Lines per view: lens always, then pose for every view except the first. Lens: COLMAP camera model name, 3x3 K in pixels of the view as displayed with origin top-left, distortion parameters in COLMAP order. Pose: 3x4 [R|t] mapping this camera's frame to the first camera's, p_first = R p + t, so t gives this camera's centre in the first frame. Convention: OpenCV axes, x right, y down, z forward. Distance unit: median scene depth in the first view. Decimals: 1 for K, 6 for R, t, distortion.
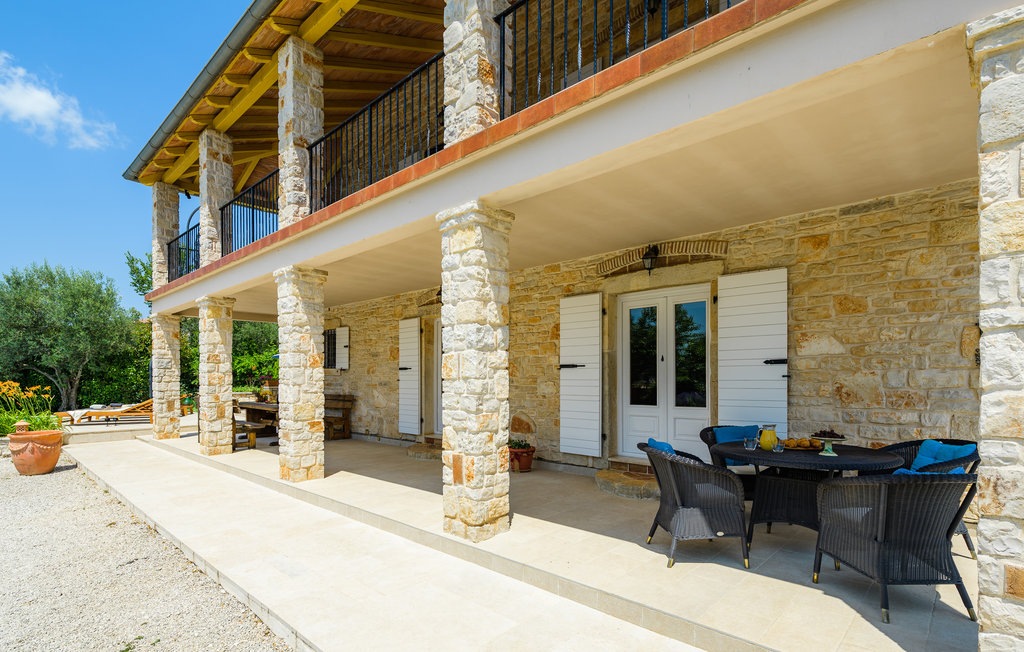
lens RADIAL K [[511.7, 0, 512.3], [0, 511.7, 383.2], [0, 0, 1]] dist [-0.001242, -0.000418]
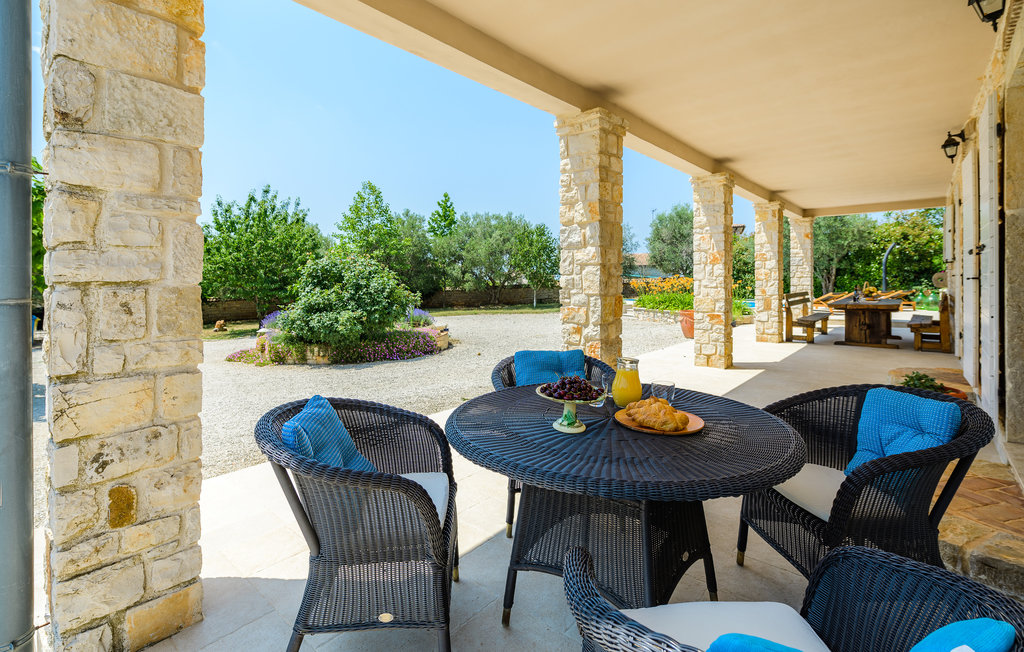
lens RADIAL K [[474.8, 0, 499.8], [0, 474.8, 285.5], [0, 0, 1]] dist [0.001698, 0.000104]
pose [[0.025578, 0.018778, -0.999496, 0.388904], [-0.004019, 0.999817, 0.018682, -0.001704], [0.999665, 0.003539, 0.025649, 0.332620]]
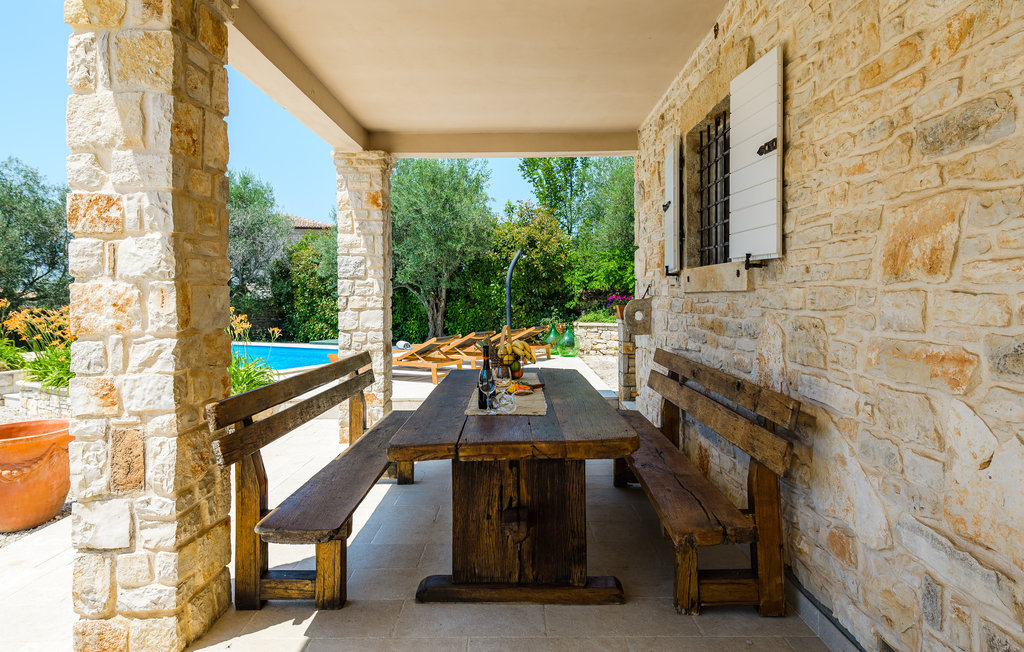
lens RADIAL K [[602.2, 0, 513.7], [0, 602.2, 291.8], [0, 0, 1]] dist [0.008228, 0.000615]
pose [[0.677337, -0.007745, -0.735632, -0.230703], [-0.006558, 0.999841, -0.016565, -0.010612], [0.735644, 0.016044, 0.677179, 0.810516]]
